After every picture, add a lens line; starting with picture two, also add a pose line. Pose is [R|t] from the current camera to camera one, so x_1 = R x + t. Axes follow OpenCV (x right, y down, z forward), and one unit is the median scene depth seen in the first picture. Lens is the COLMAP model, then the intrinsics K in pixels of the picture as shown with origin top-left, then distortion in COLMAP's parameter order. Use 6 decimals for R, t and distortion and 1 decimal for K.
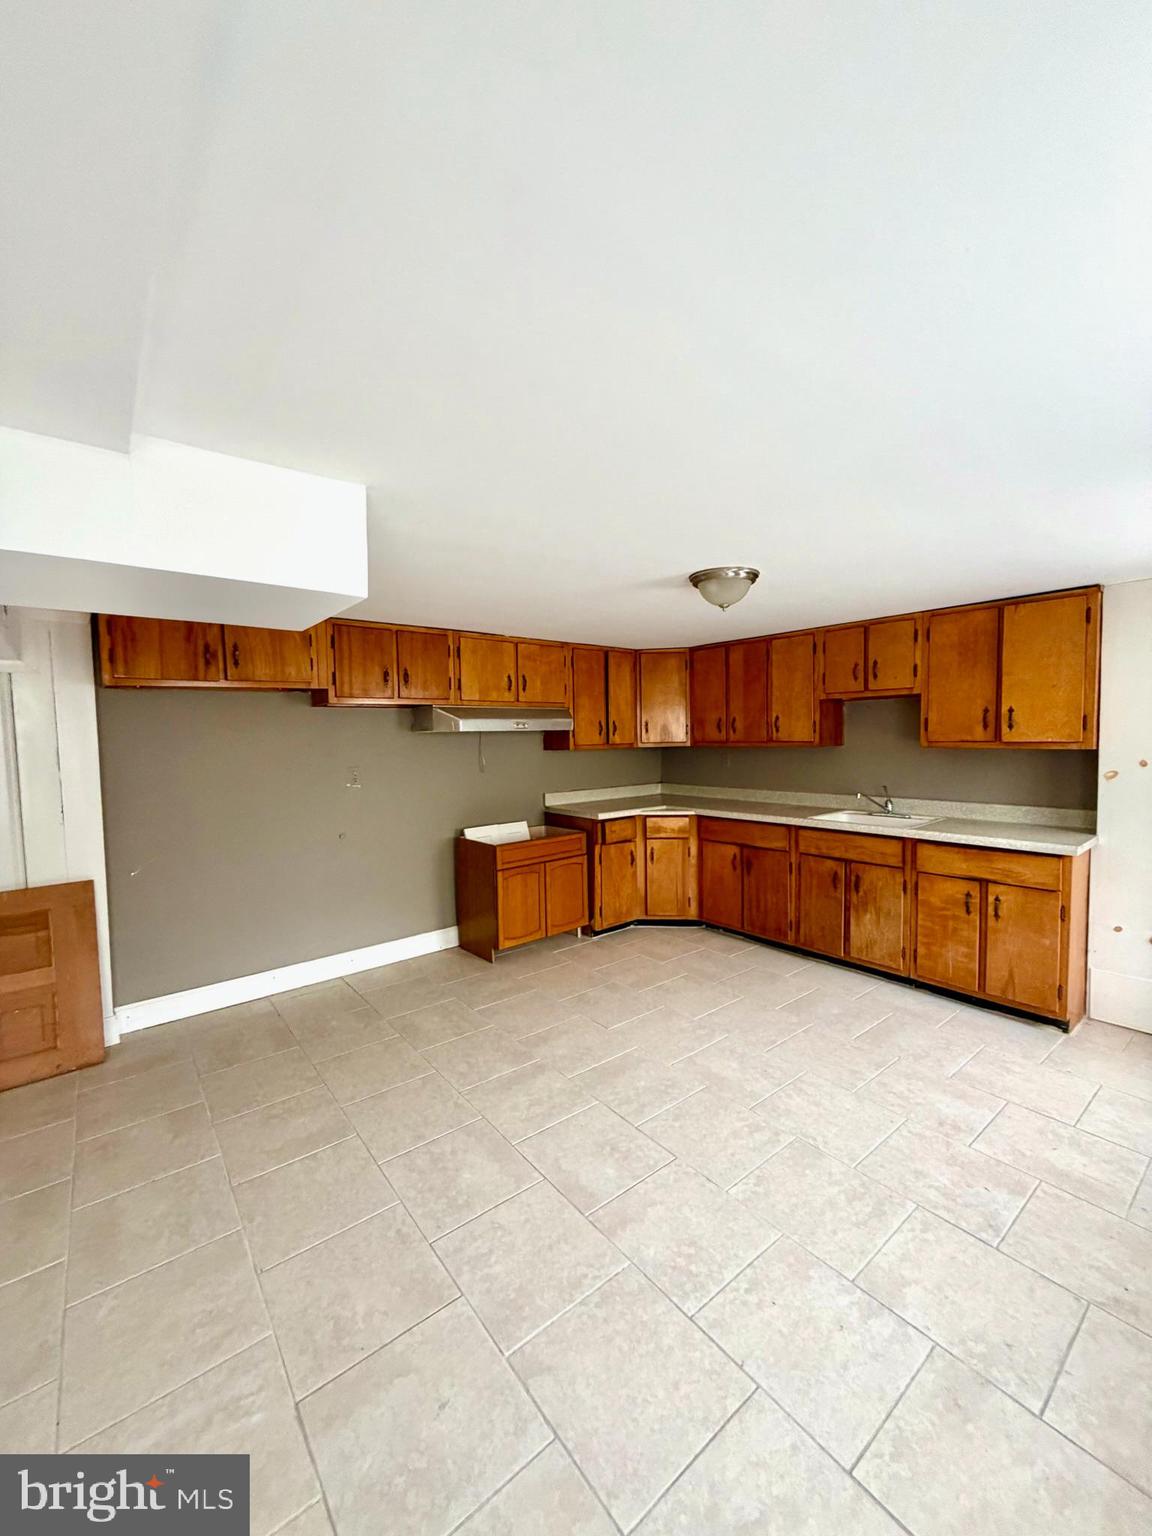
lens RADIAL K [[607.9, 0, 571.6], [0, 607.9, 769.3], [0, 0, 1]] dist [-0.000601, 0.000612]
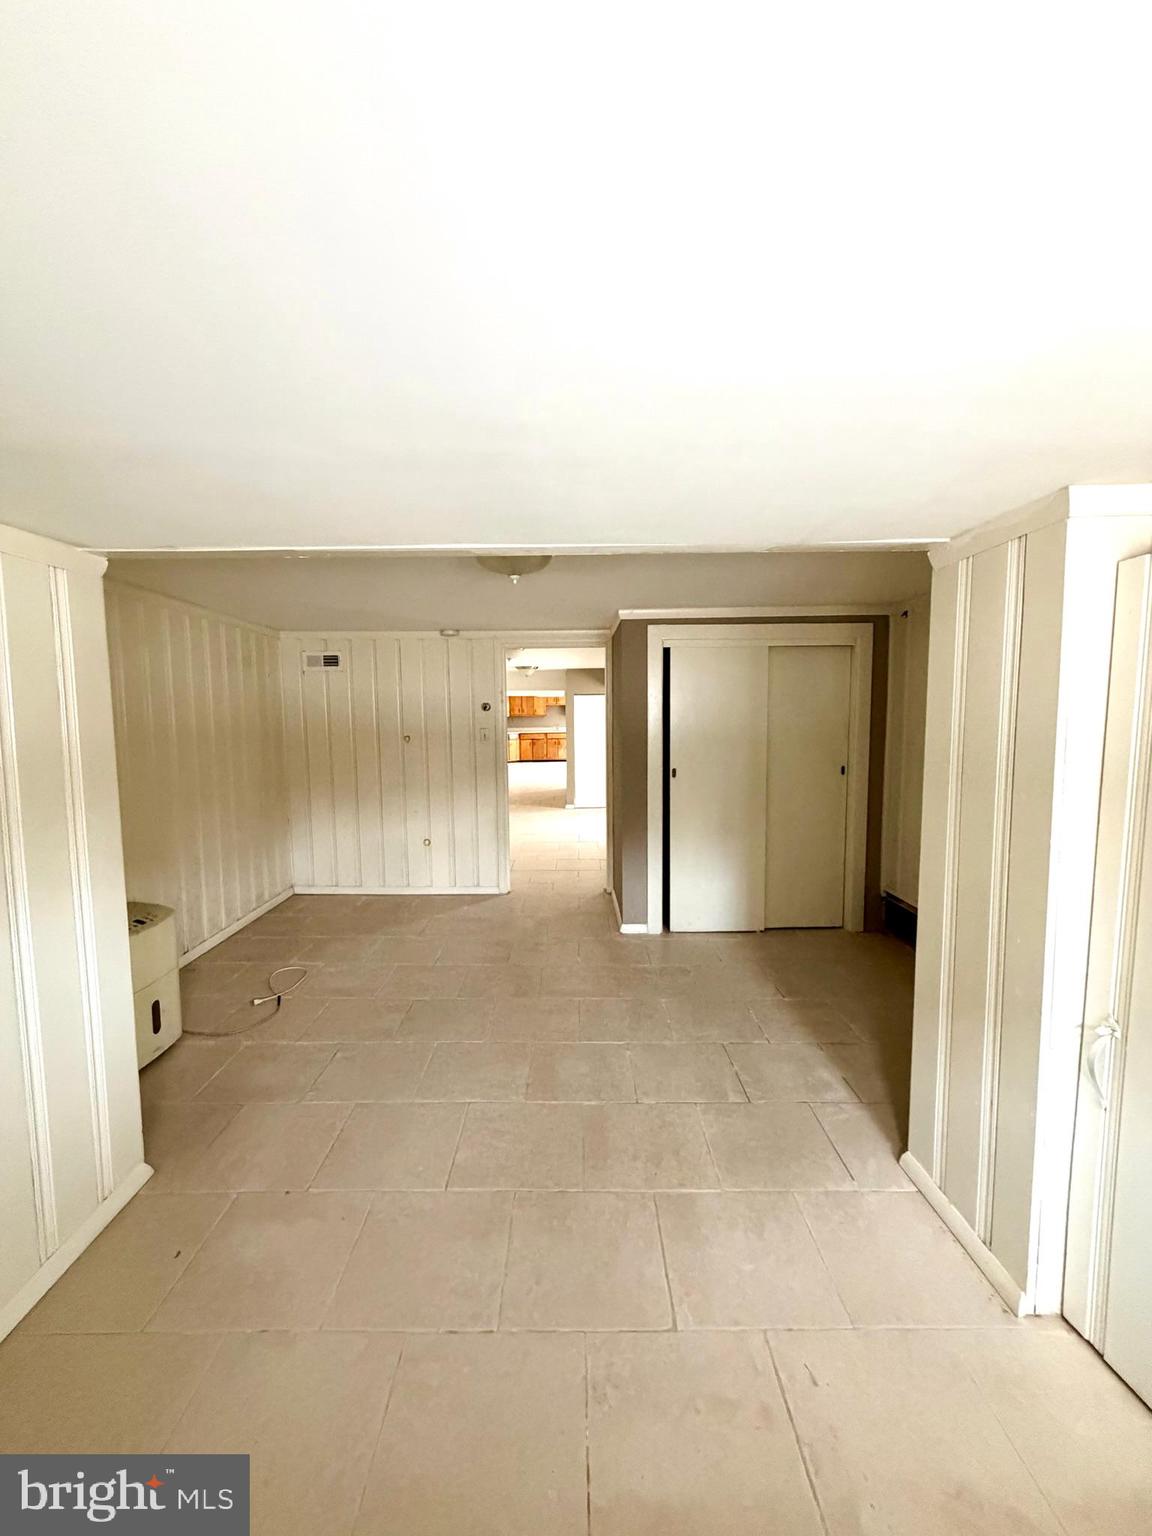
lens RADIAL K [[607.9, 0, 573.5], [0, 607.9, 763.6], [0, 0, 1]] dist [-0.000601, 0.000612]
pose [[0.623624, -0.061171, 0.779327, -3.488439], [0.046031, 0.998077, 0.041507, 0.160255], [-0.780368, 0.009989, 0.625241, -2.285903]]
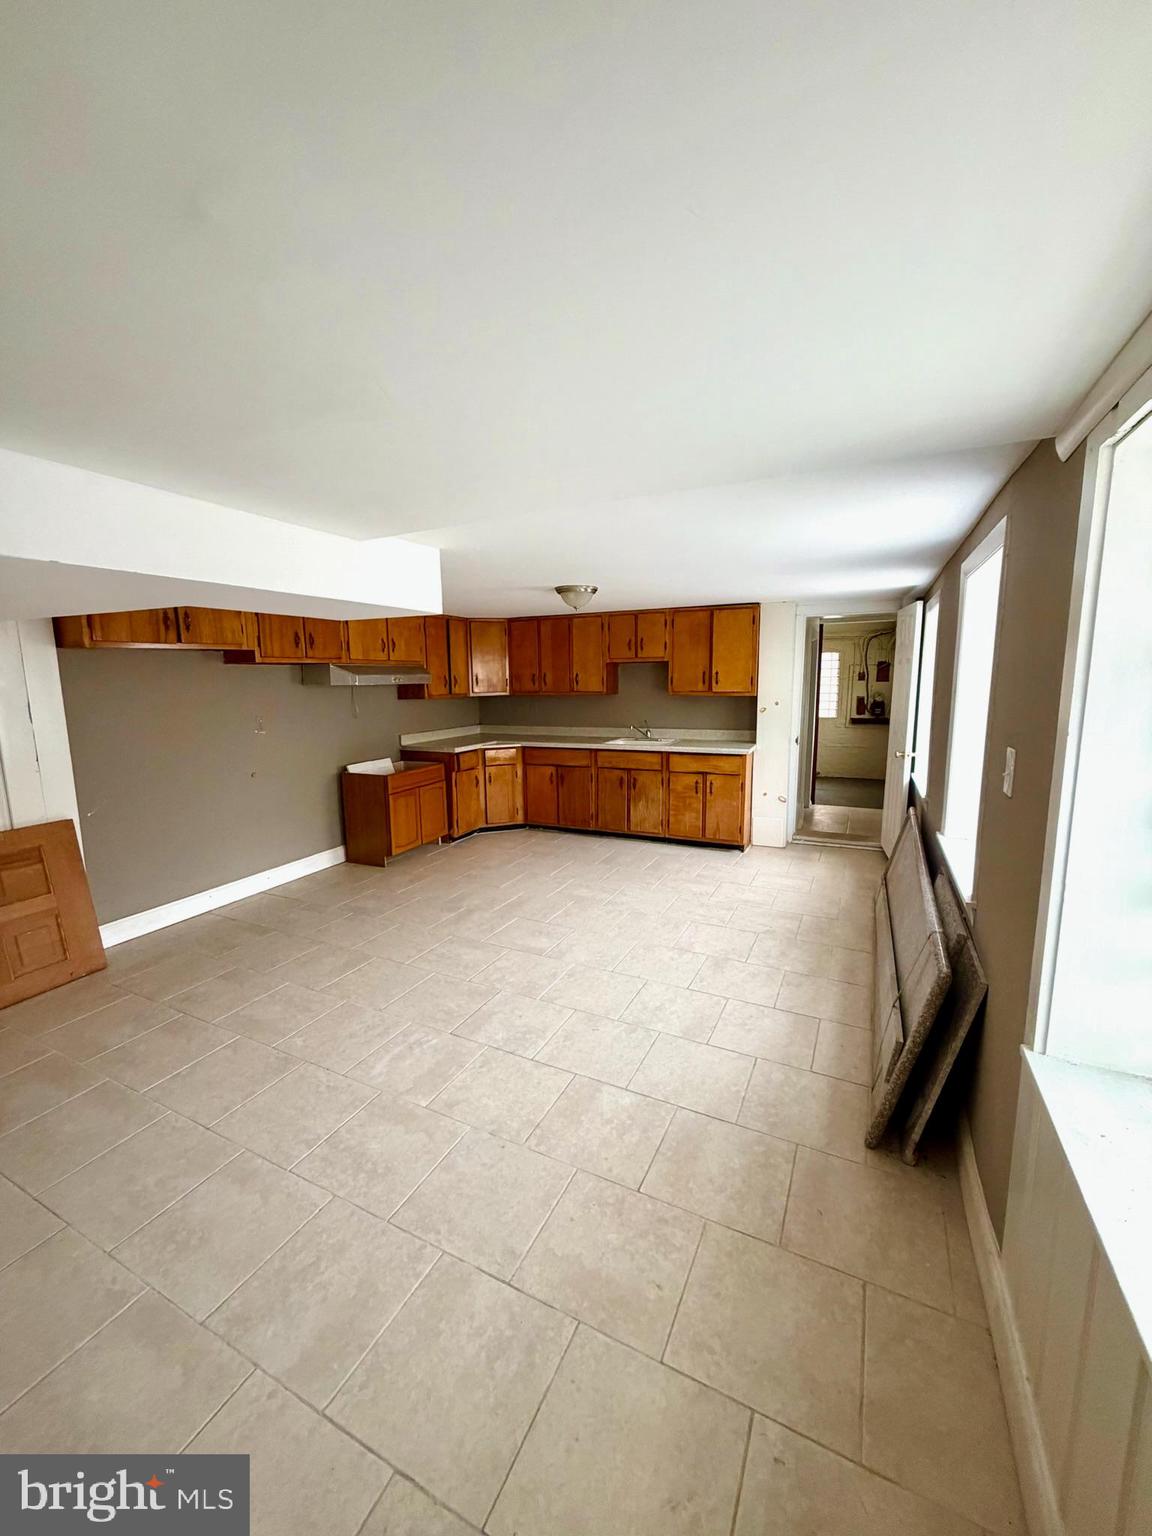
lens RADIAL K [[607.9, 0, 569.3], [0, 607.9, 771.6], [0, 0, 1]] dist [-0.000601, 0.000612]
pose [[0.906628, -0.060319, 0.417596, -0.347761], [0.022248, 0.995186, 0.095448, 0.005253], [-0.421343, -0.077245, 0.903606, -0.353070]]
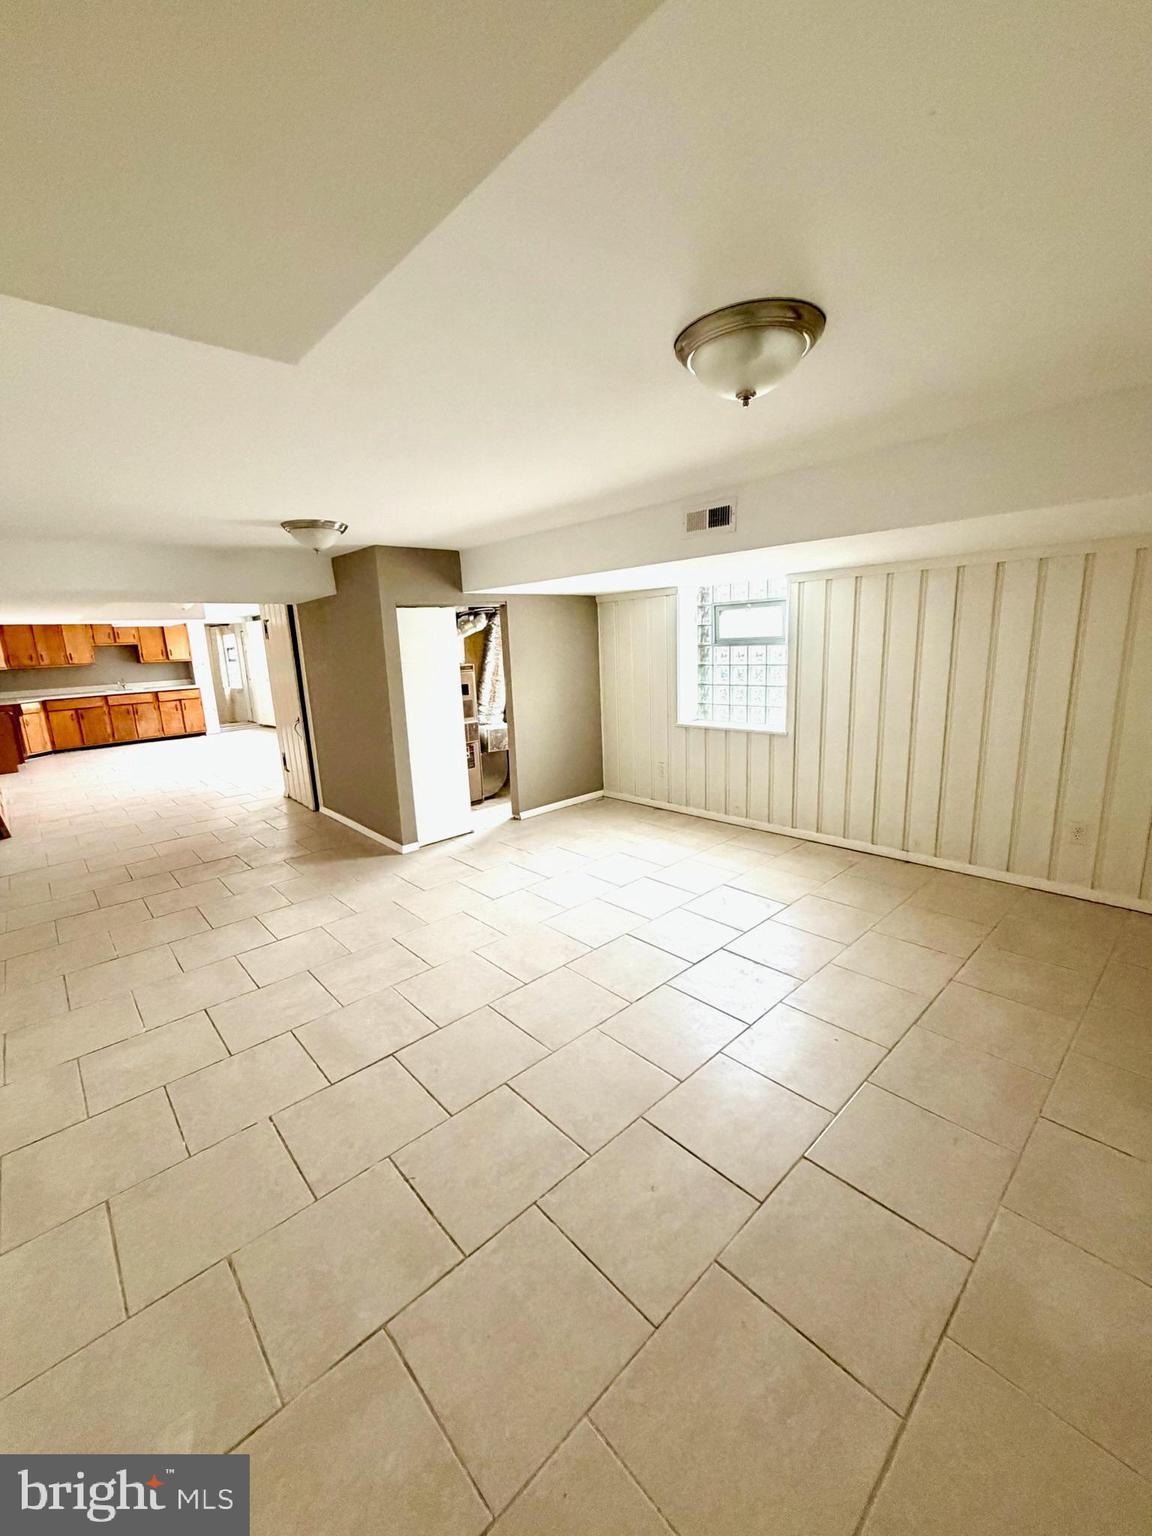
lens RADIAL K [[607.9, 0, 575.0], [0, 607.9, 767.1], [0, 0, 1]] dist [-0.000601, 0.000612]
pose [[-0.073339, -0.191483, 0.978752, -2.670310], [0.096722, 0.975403, 0.198076, 0.079108], [-0.992606, 0.109193, -0.053015, -0.917319]]
